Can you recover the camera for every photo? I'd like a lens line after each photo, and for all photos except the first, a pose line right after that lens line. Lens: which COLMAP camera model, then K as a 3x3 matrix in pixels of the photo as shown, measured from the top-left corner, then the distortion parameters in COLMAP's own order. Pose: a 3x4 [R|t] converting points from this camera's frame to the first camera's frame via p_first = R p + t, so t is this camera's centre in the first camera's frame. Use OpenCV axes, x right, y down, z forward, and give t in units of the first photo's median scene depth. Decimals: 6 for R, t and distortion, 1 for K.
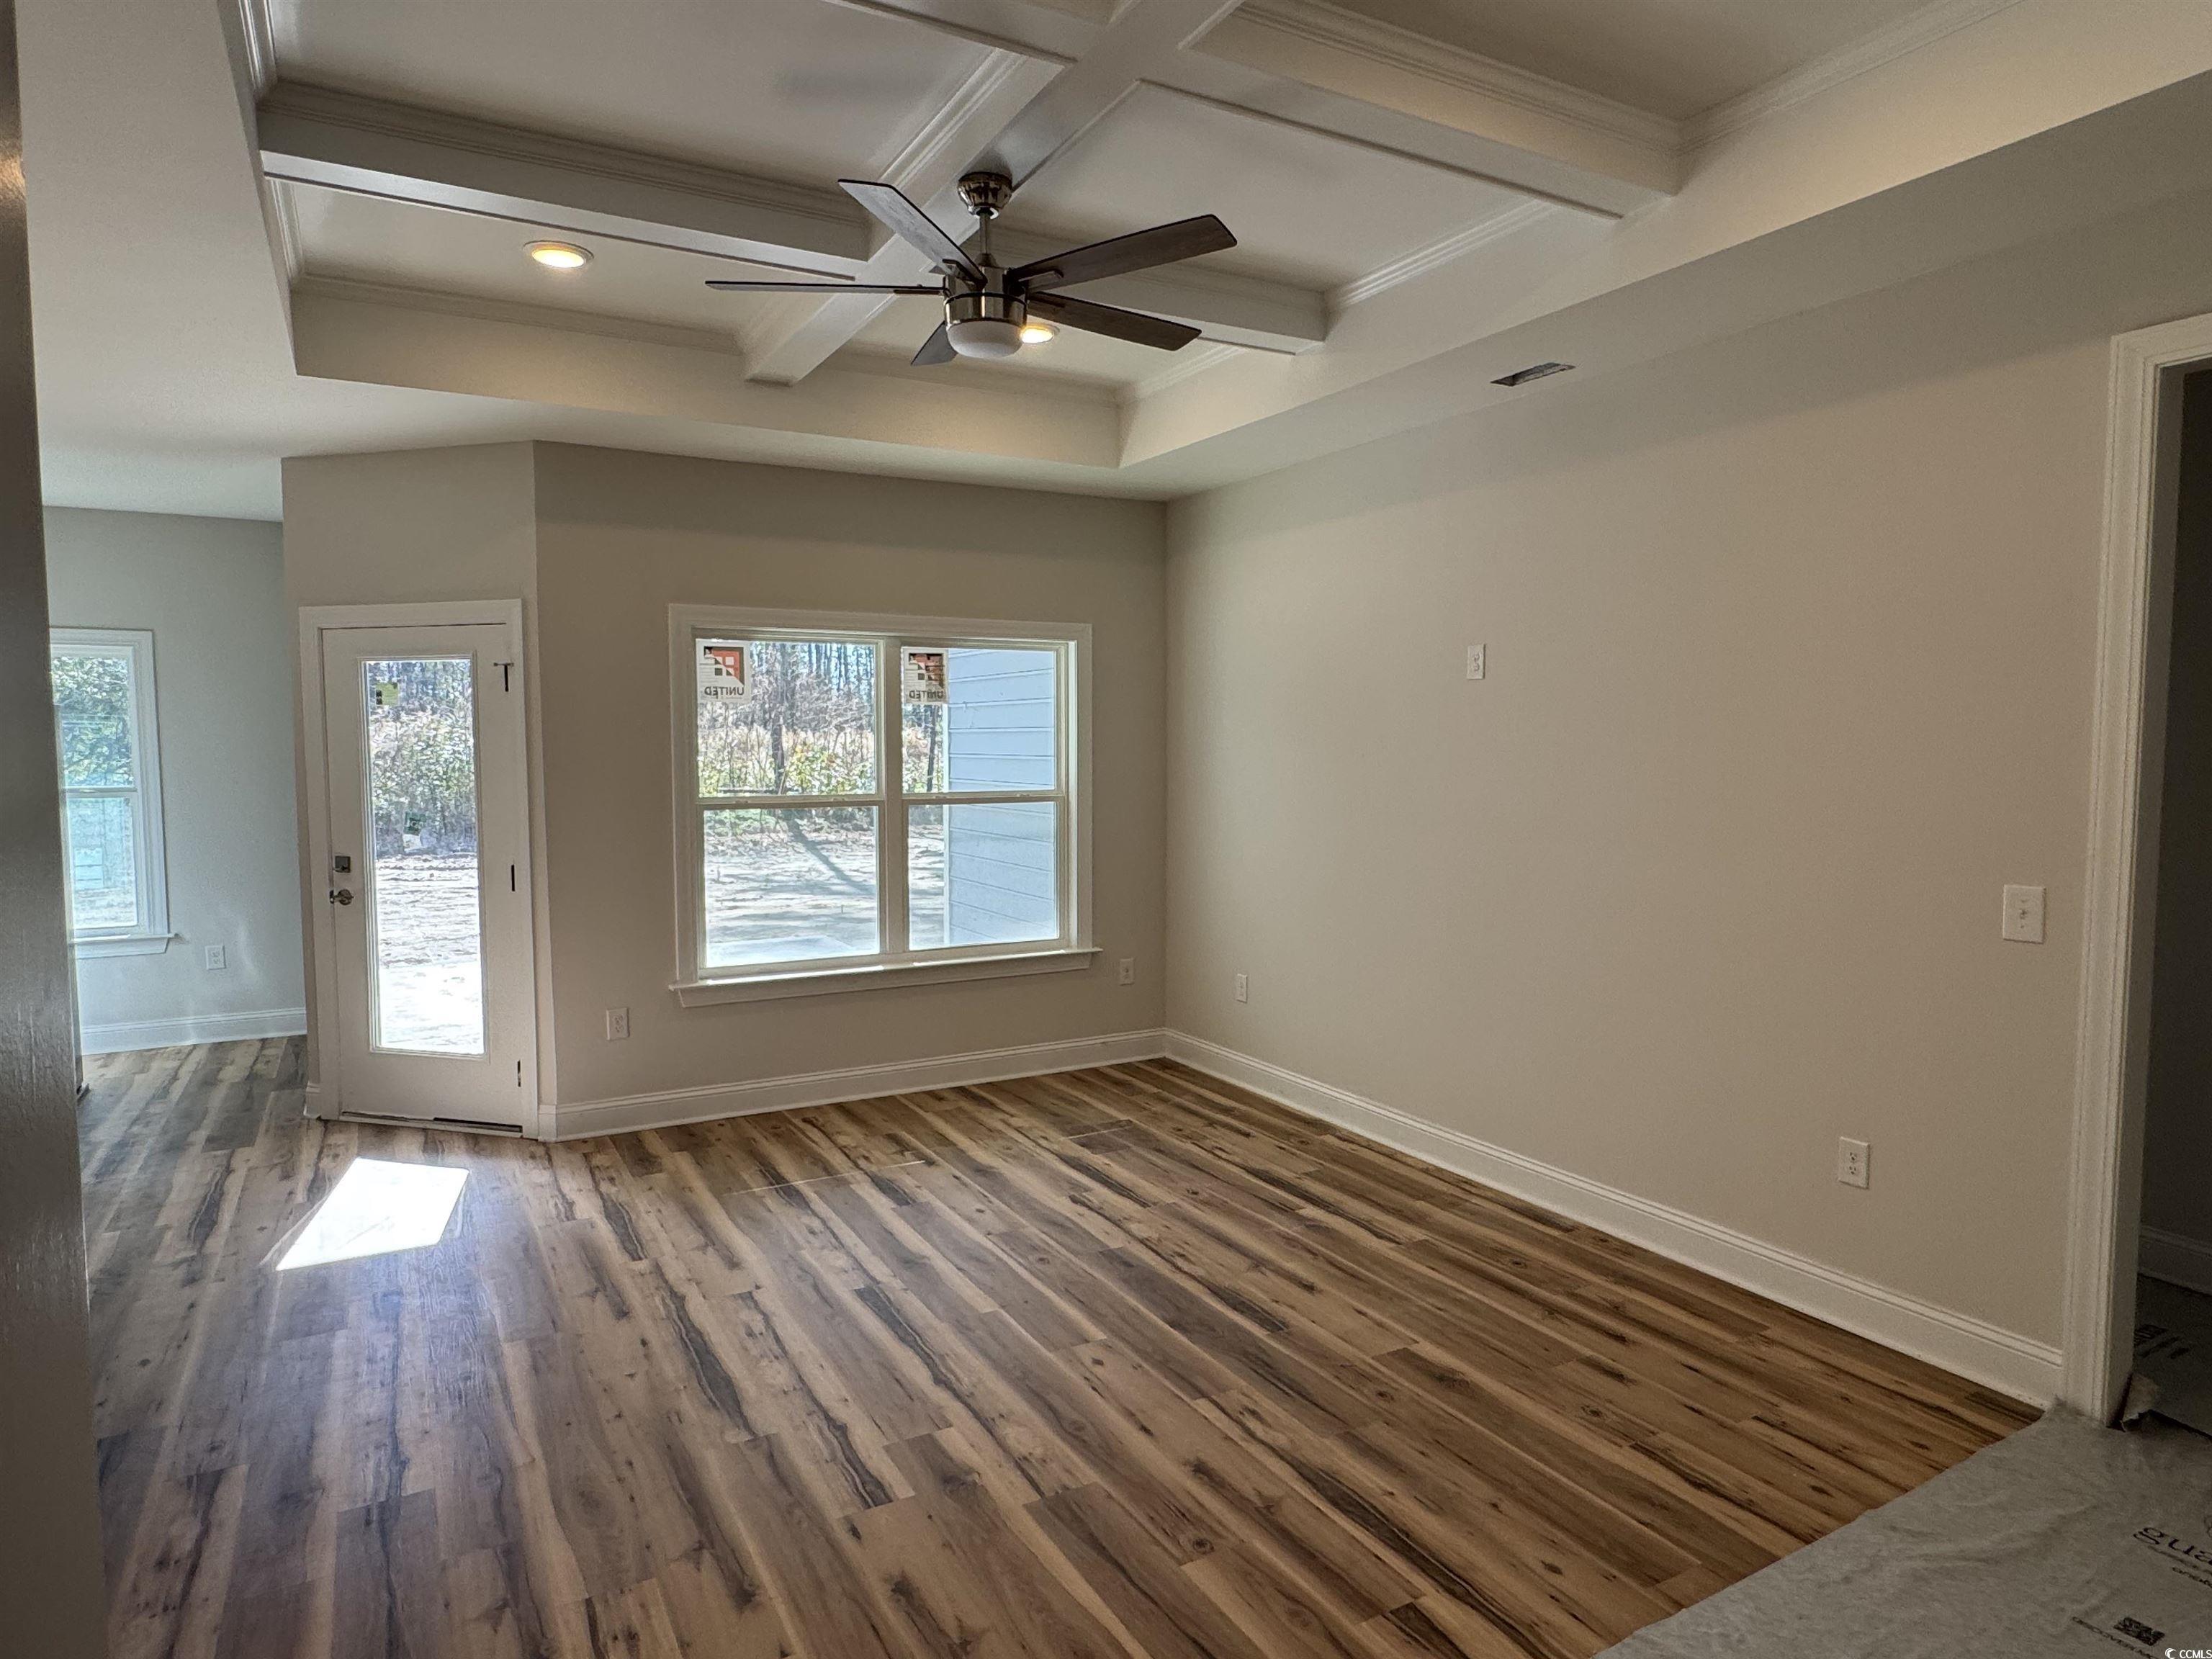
lens RADIAL K [[1333.6, 0, 1097.8], [0, 1333.6, 820.6], [0, 0, 1]] dist [0.020041, -0.003263]
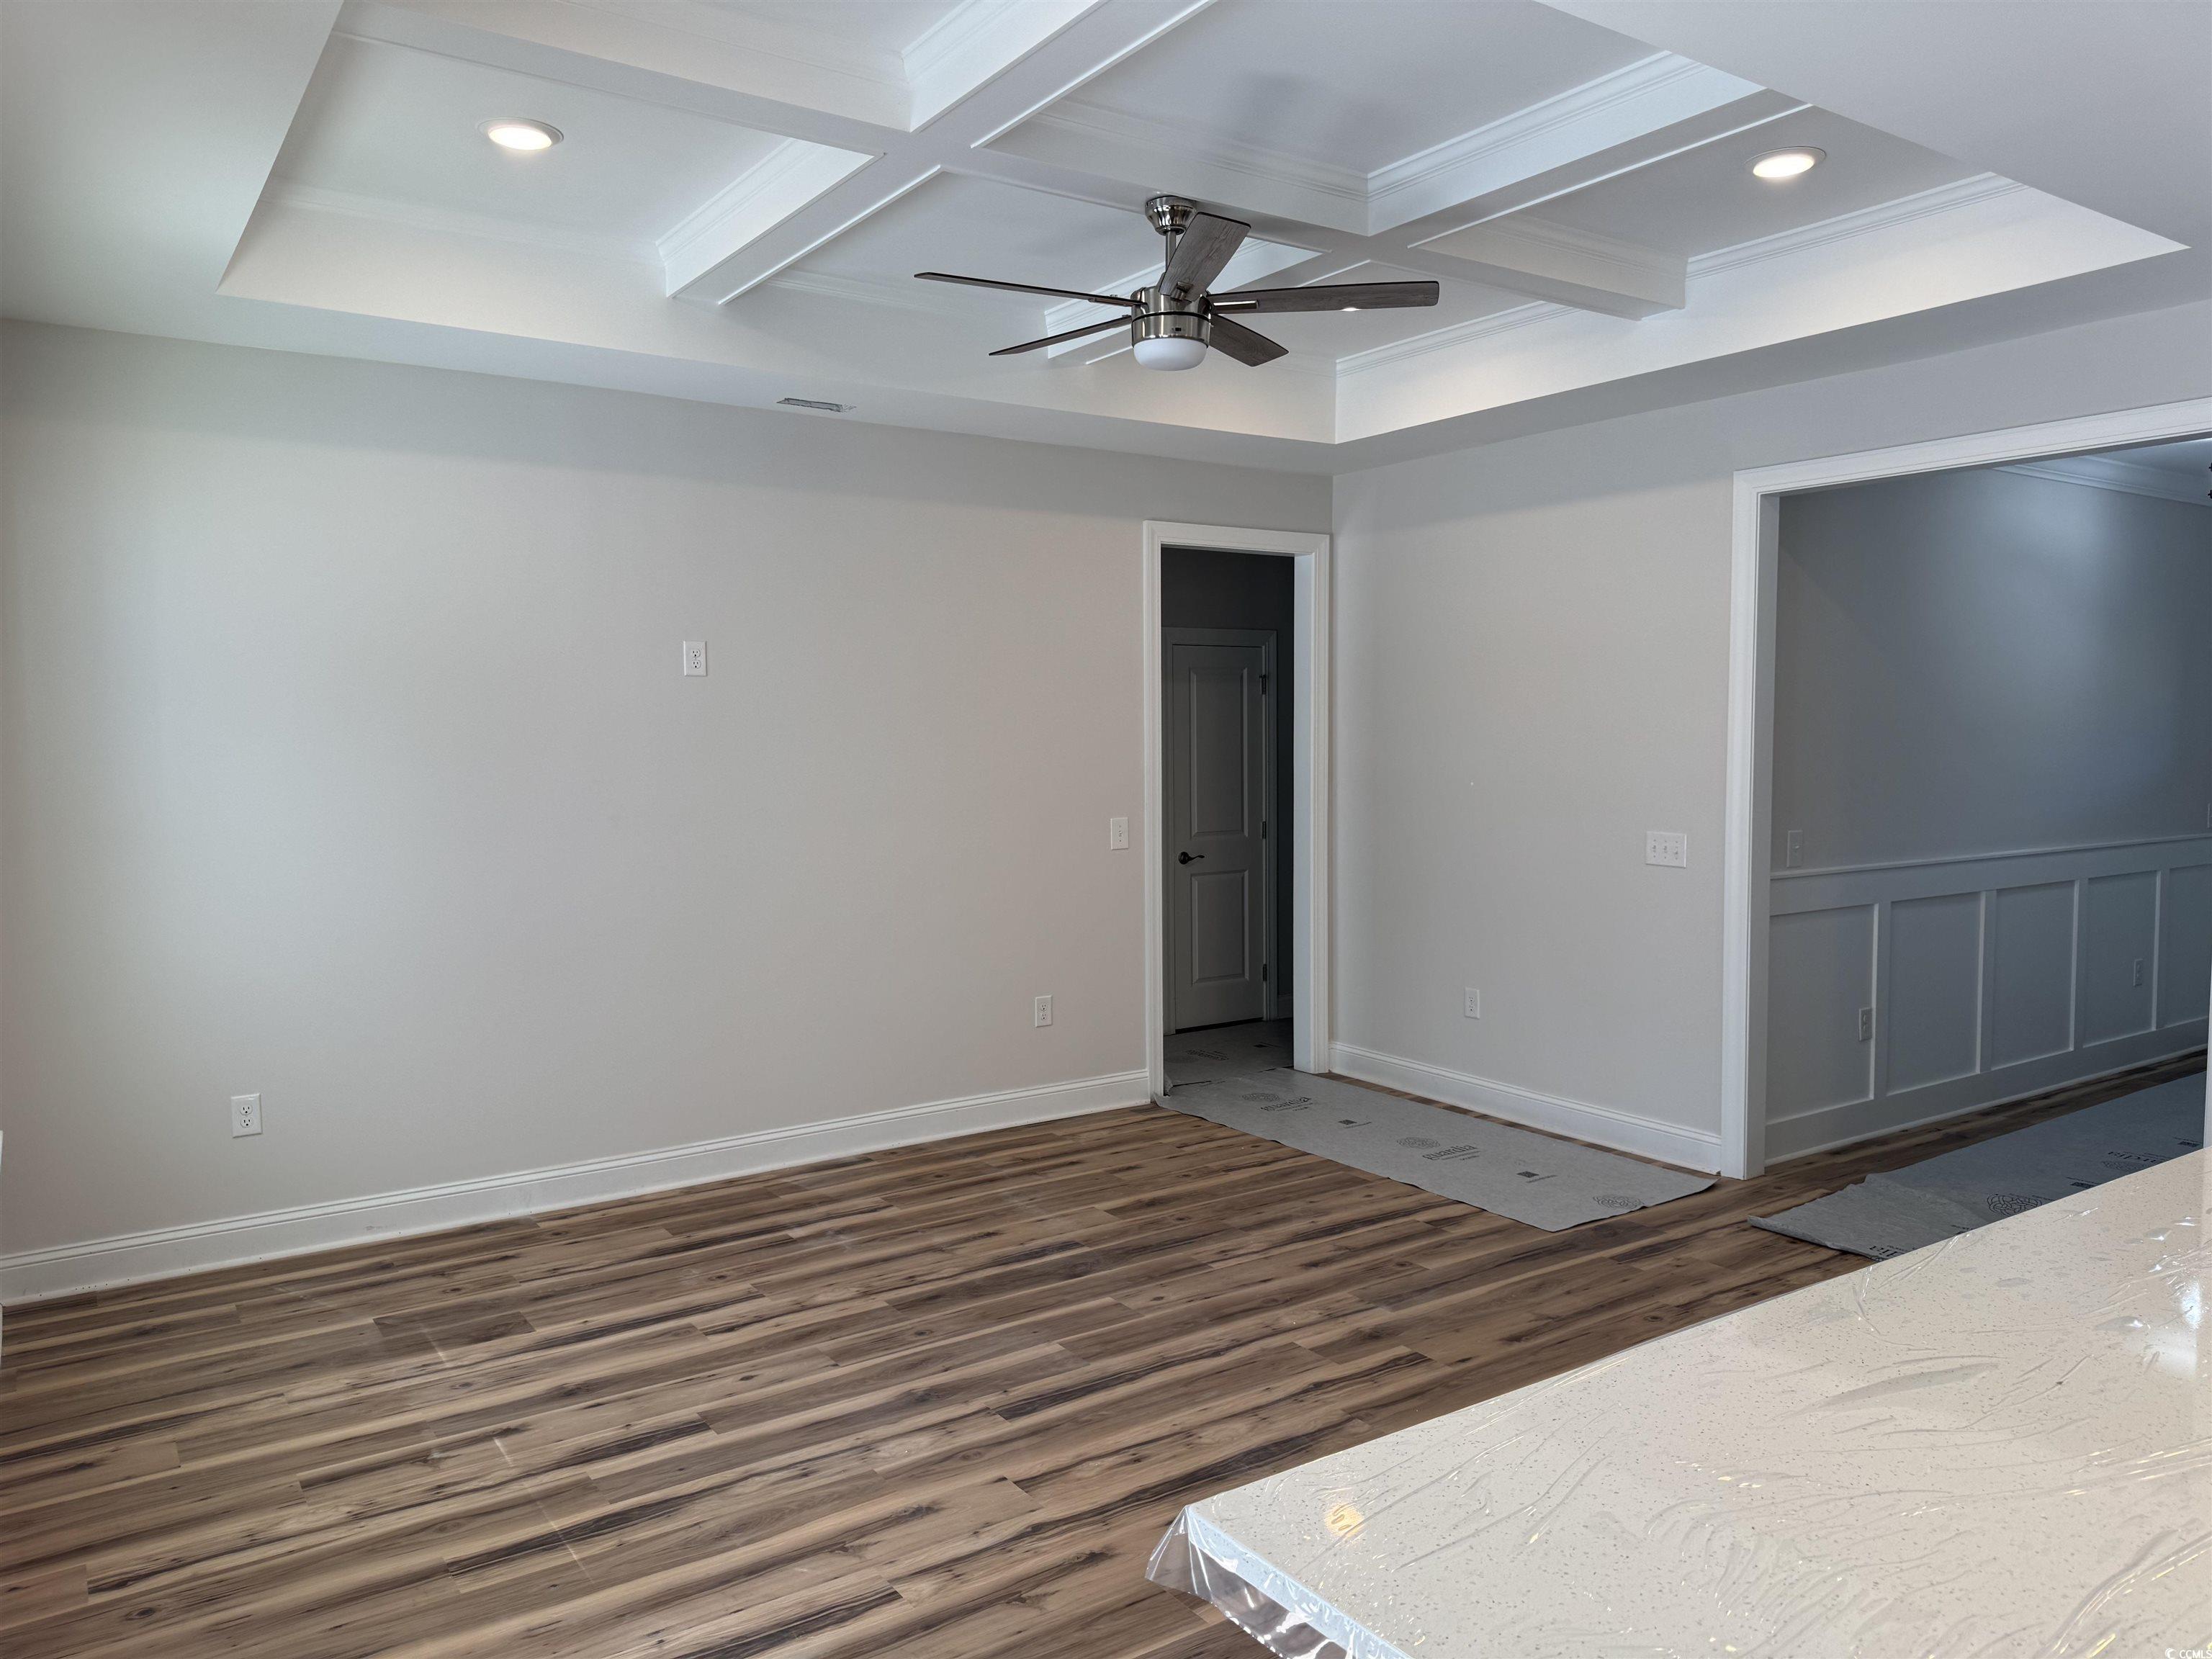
lens RADIAL K [[1542.3, 0, 1099.5], [0, 1542.3, 835.7], [0, 0, 1]] dist [0.043051, -0.019014]
pose [[-0.101788, -0.060725, 0.992951, -0.985551], [0.071003, 0.995146, 0.068137, -0.050753], [-0.992269, 0.077438, -0.096982, 0.912400]]
